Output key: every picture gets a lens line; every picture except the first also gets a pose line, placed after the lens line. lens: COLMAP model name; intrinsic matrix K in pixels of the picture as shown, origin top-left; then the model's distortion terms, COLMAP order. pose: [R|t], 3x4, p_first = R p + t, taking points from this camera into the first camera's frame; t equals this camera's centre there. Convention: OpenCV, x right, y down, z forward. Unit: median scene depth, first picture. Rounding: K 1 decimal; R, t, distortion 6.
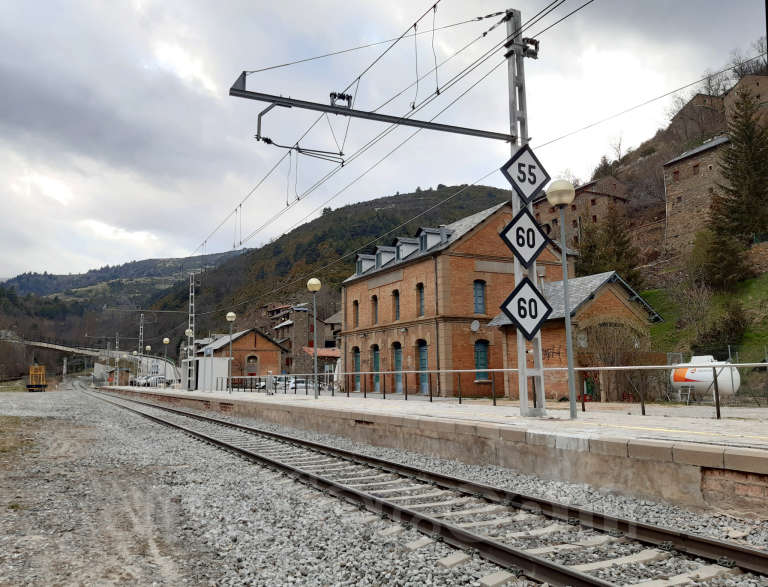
lens RADIAL K [[629.0, 0, 367.9], [0, 629.0, 291.0], [0, 0, 1]] dist [0.008389, -0.028590]
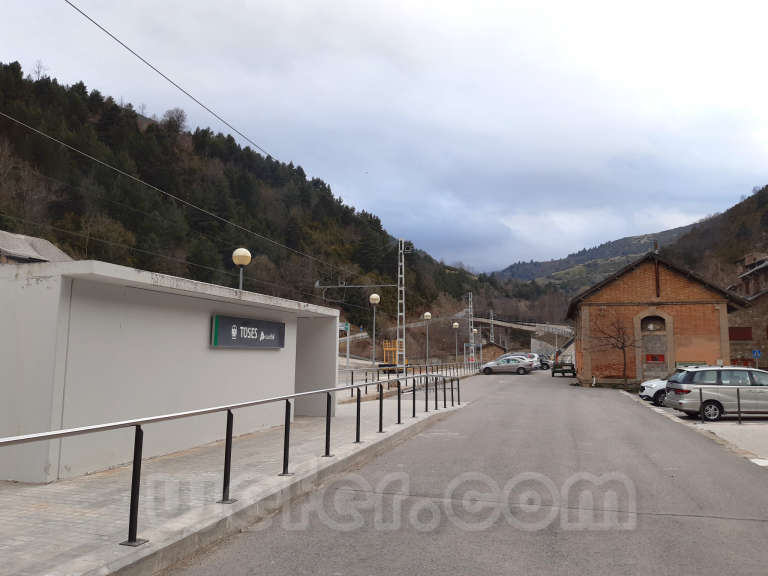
lens RADIAL K [[583.3, 0, 380.1], [0, 583.3, 303.4], [0, 0, 1]] dist [0.034677, -0.078941]
pose [[0.737072, -0.048507, -0.674071, -0.006611], [0.084097, 0.996251, 0.020266, 0.010308], [0.670562, -0.071624, 0.738388, 0.083703]]
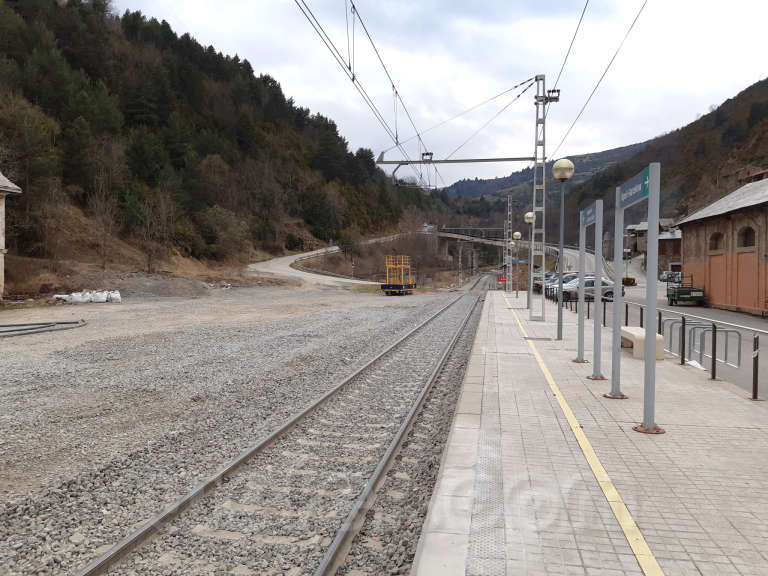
lens RADIAL K [[583.3, 0, 378.0], [0, 583.3, 294.9], [0, 0, 1]] dist [0.034677, -0.078941]
pose [[0.798607, 0.039573, -0.600550, -0.033662], [0.067359, 0.985690, 0.154524, 0.012106], [0.598071, -0.163856, 0.784514, 0.095805]]
